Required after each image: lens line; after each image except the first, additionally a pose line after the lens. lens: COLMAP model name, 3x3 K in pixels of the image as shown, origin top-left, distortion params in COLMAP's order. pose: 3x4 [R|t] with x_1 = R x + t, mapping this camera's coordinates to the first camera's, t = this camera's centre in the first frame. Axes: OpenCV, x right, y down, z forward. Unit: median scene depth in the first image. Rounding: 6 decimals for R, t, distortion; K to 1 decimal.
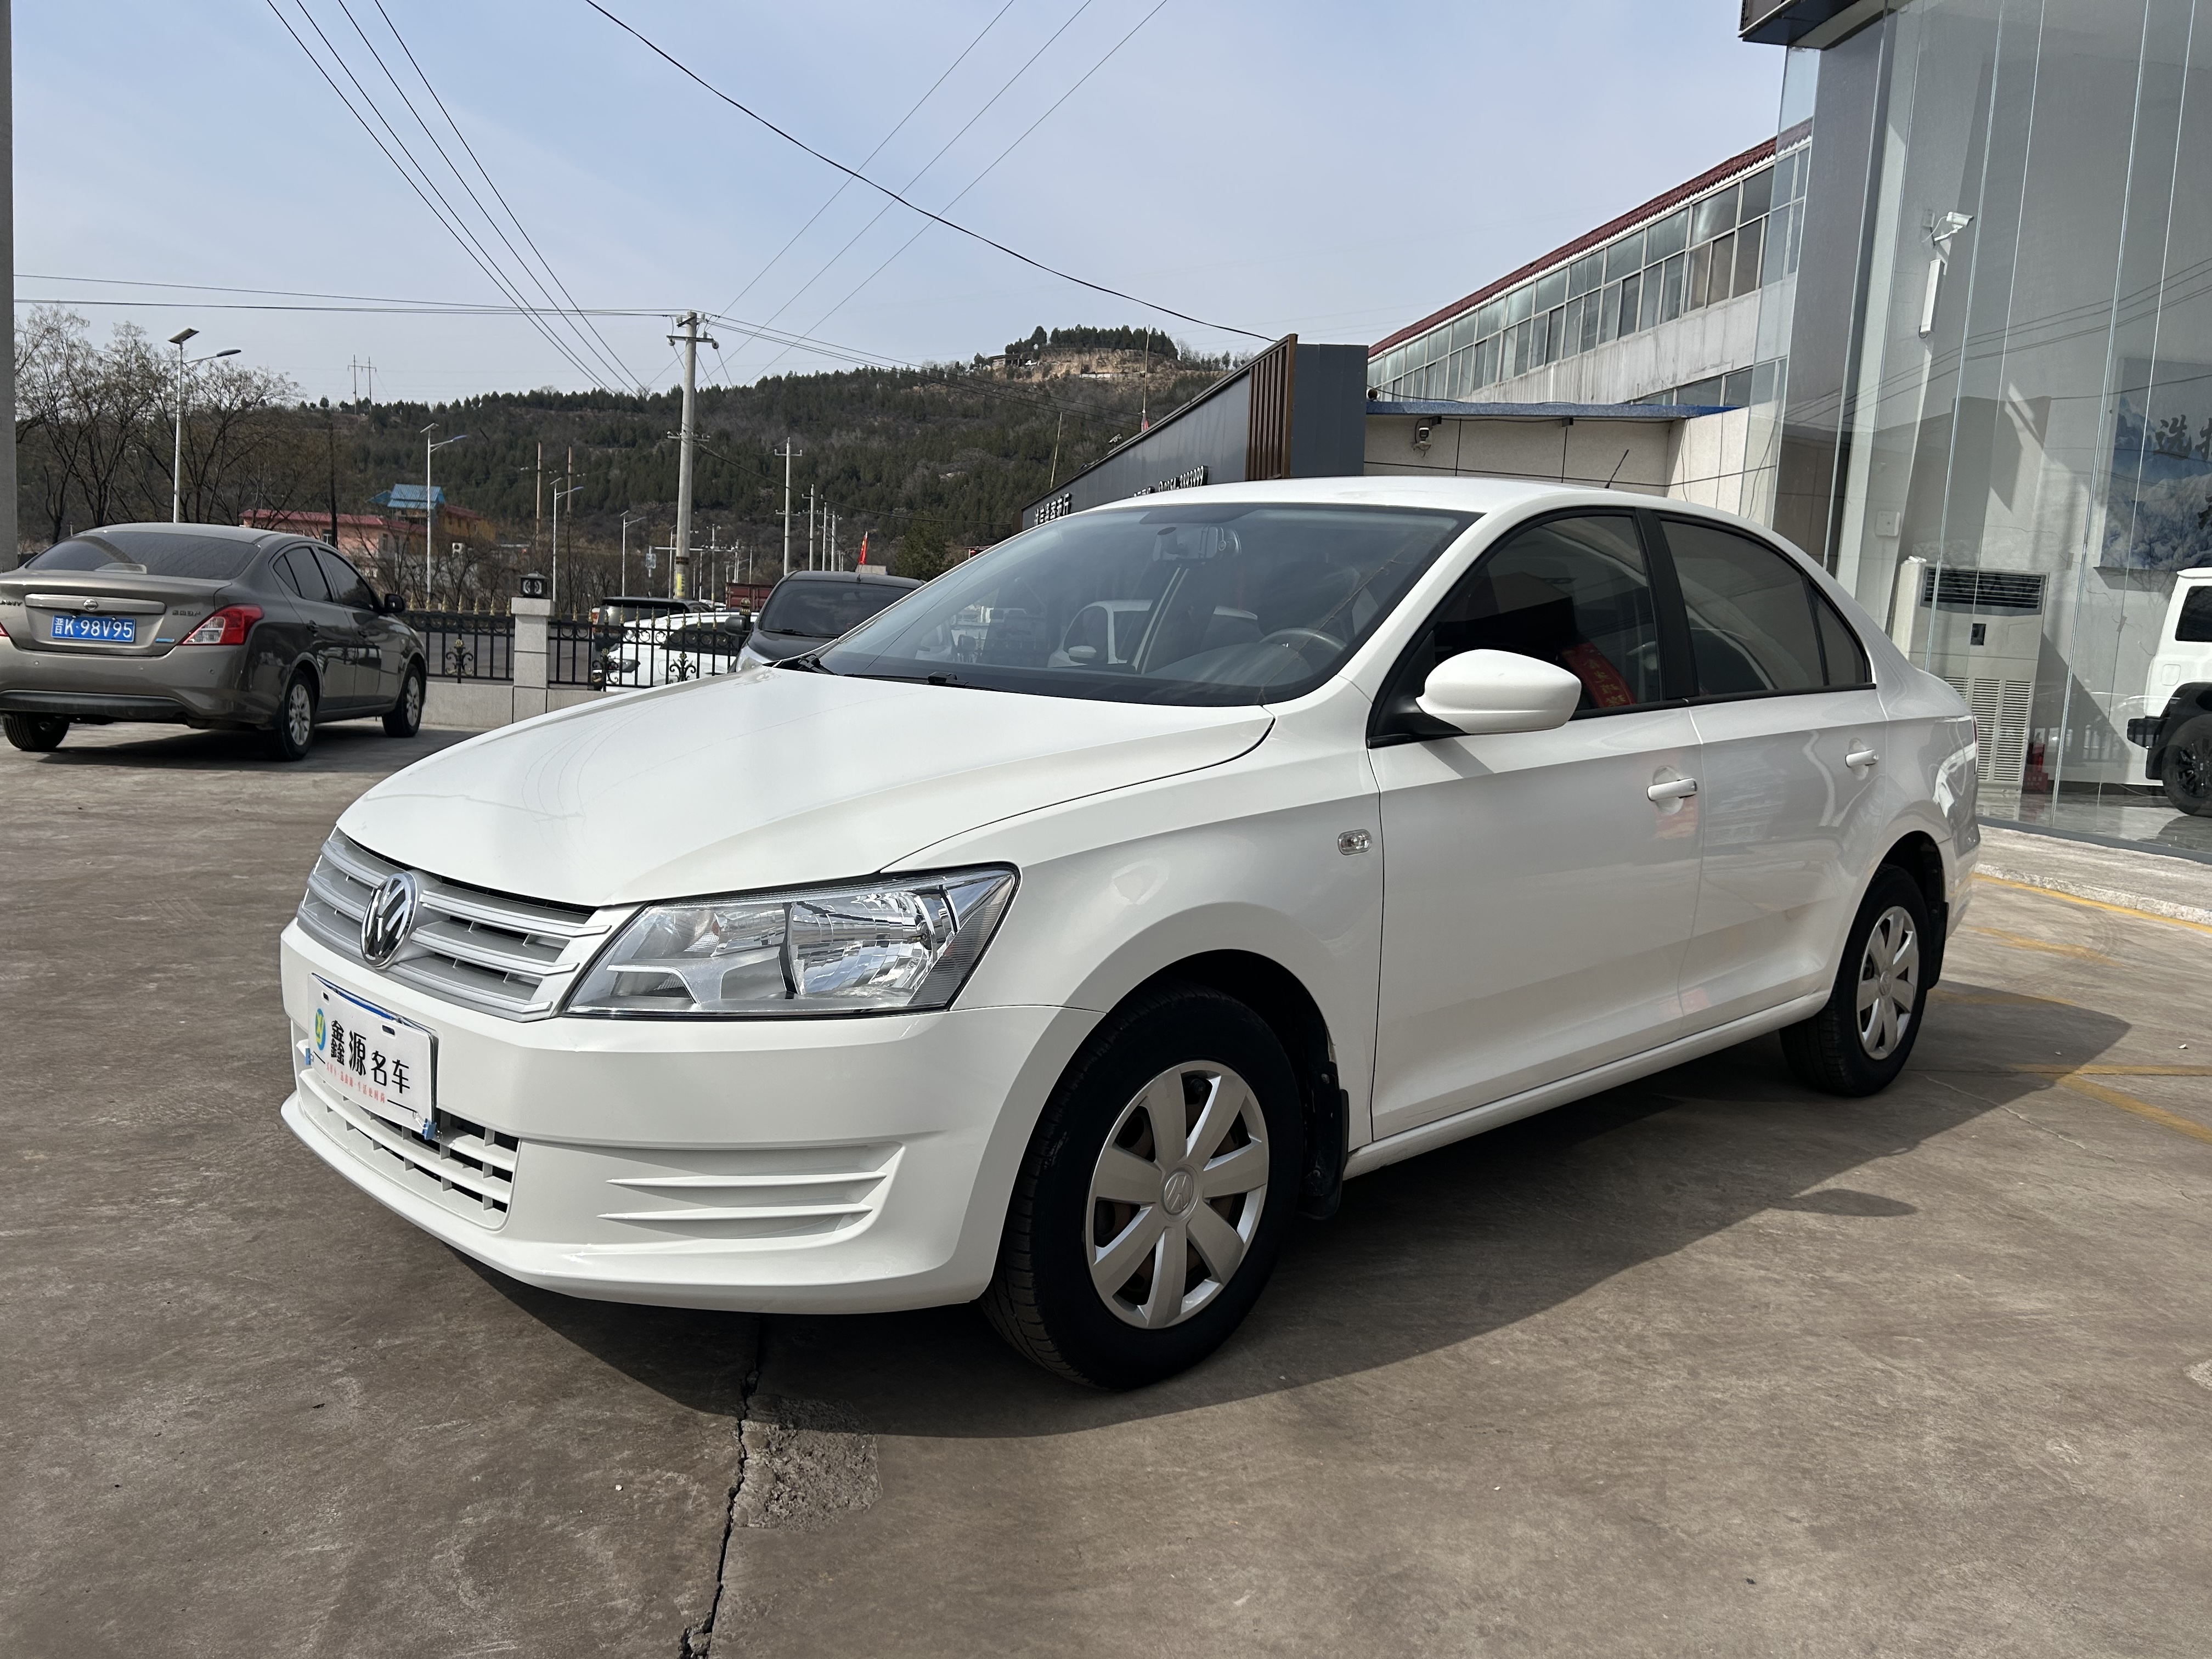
lens RADIAL K [[1645.5, 0, 1100.7], [0, 1645.5, 818.7], [0, 0, 1]] dist [0.040017, -0.025196]
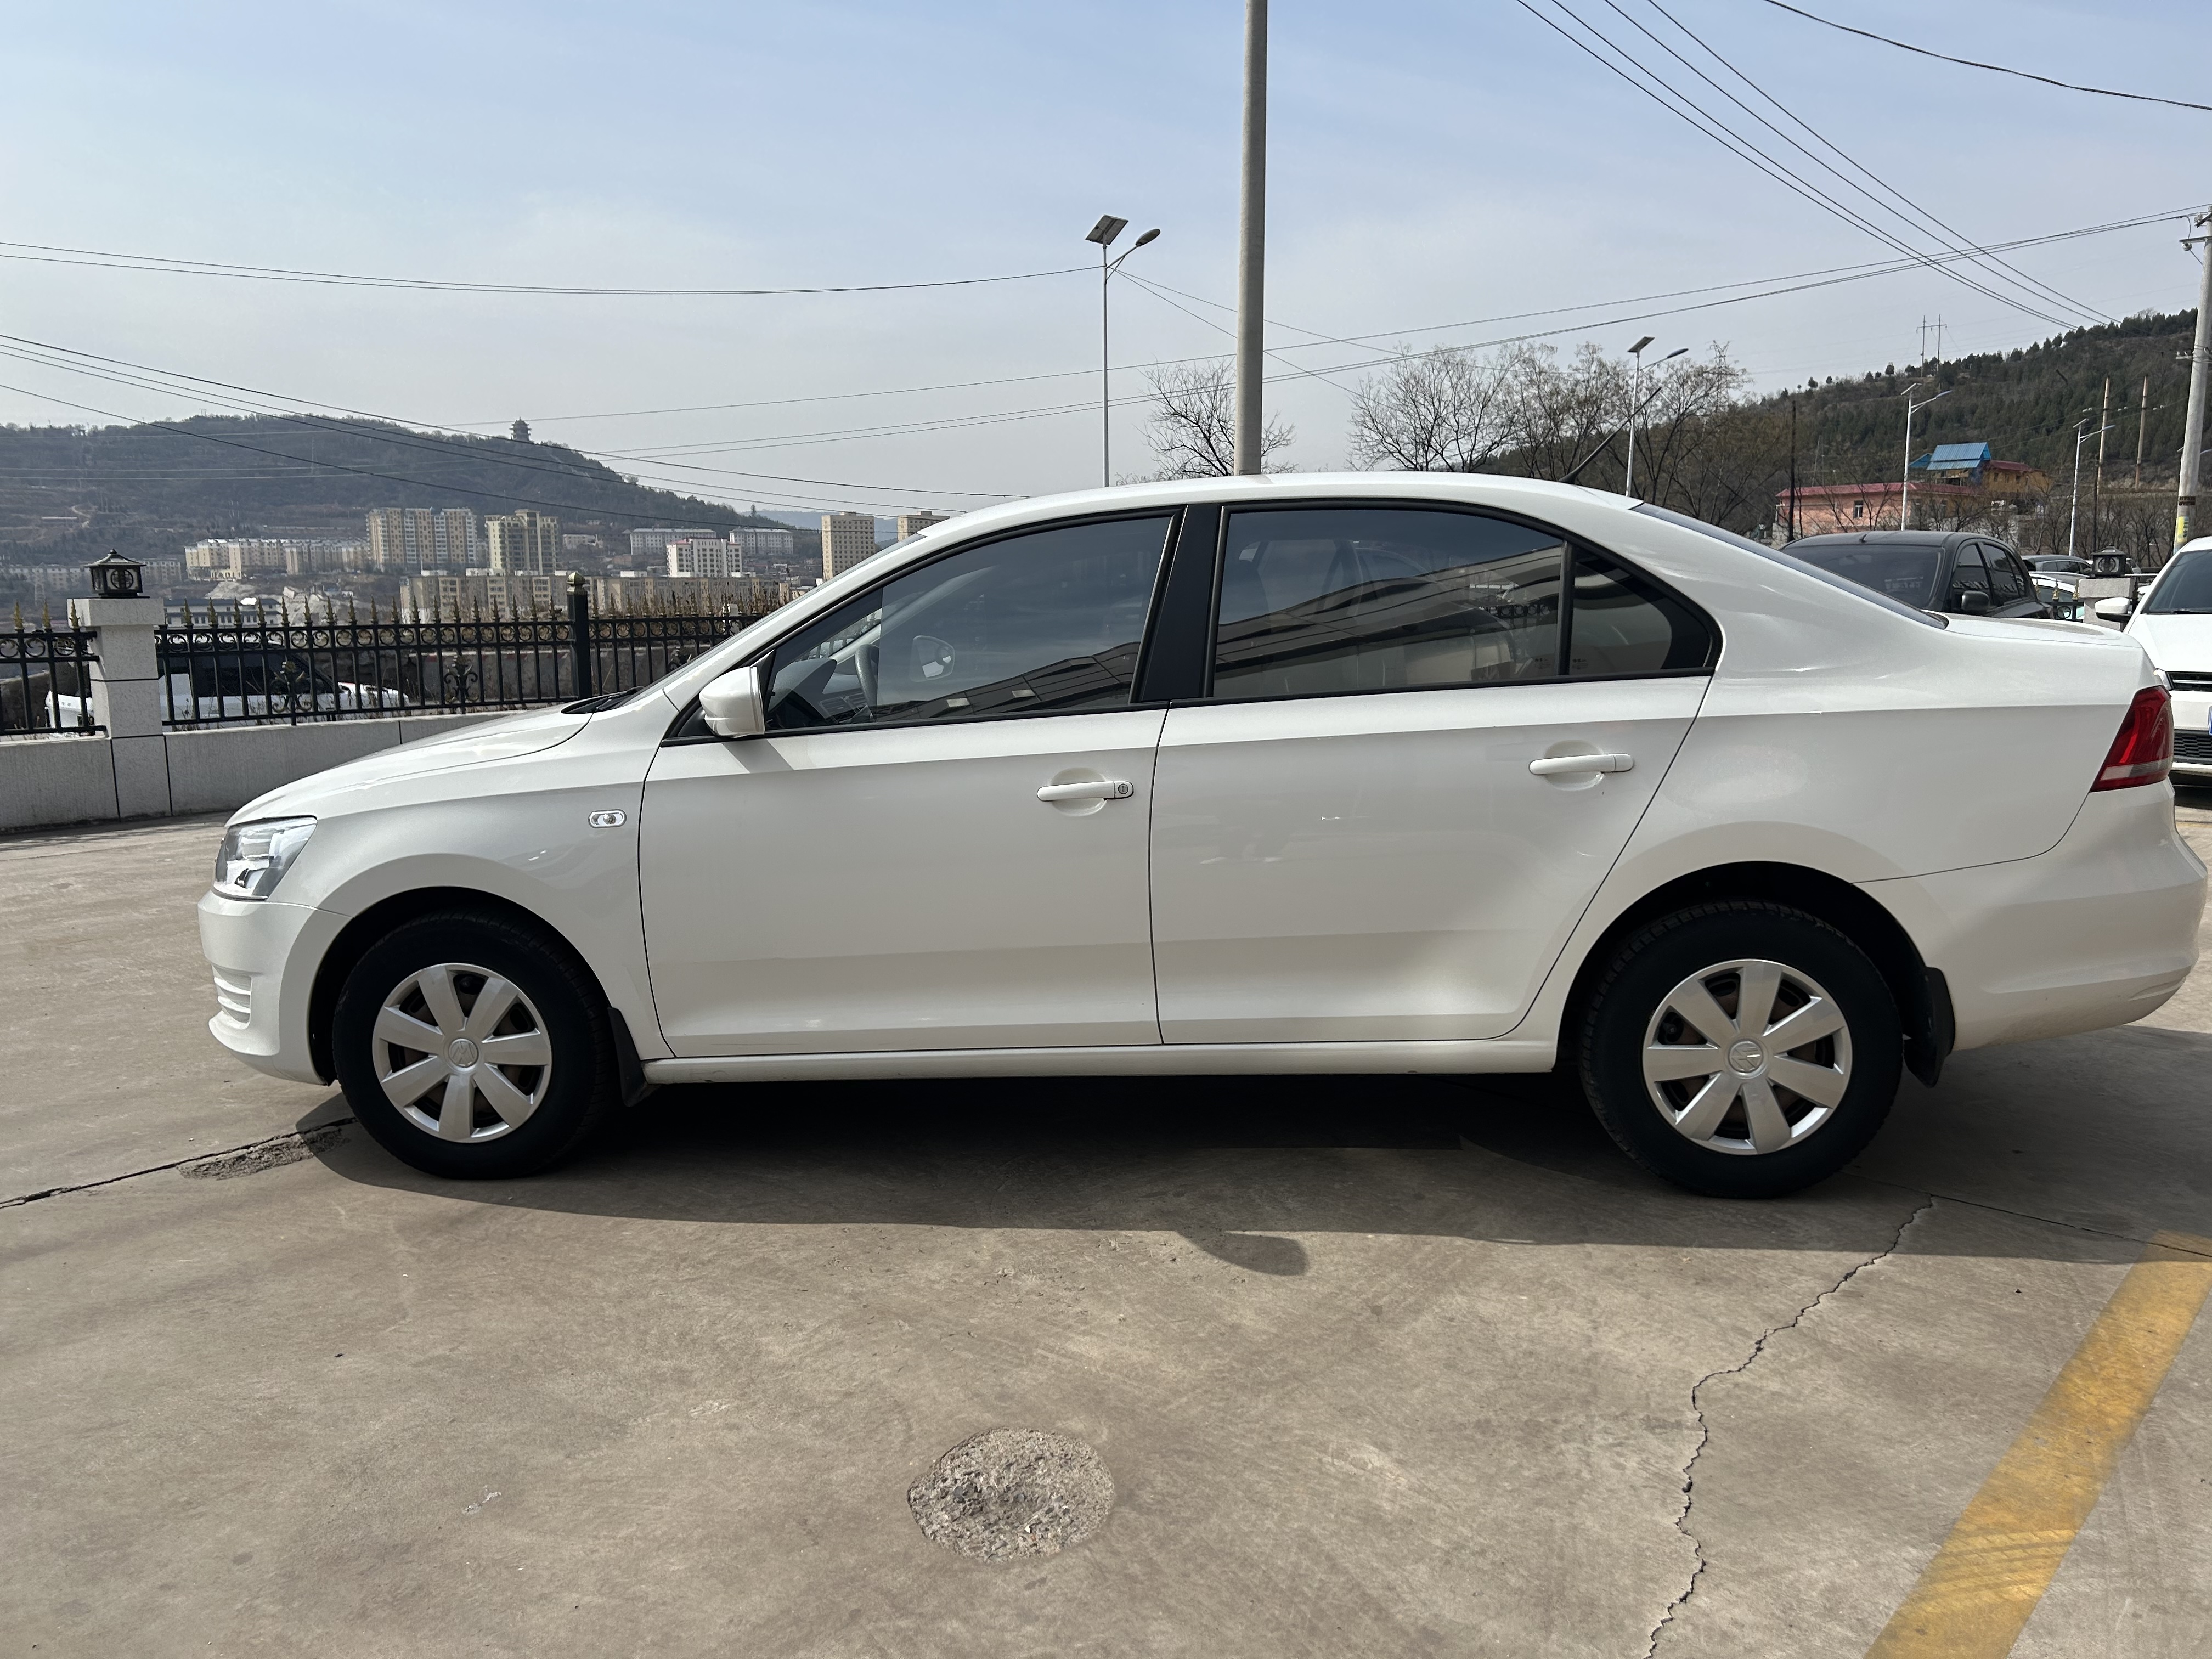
lens RADIAL K [[1645.5, 0, 1102.6], [0, 1645.5, 841.1], [0, 0, 1]] dist [0.040017, -0.025196]
pose [[0.647155, 0.058244, -0.760130, 1.102503], [-0.034986, 0.998296, 0.046707, -0.033865], [0.761555, -0.003632, 0.648090, 0.355701]]
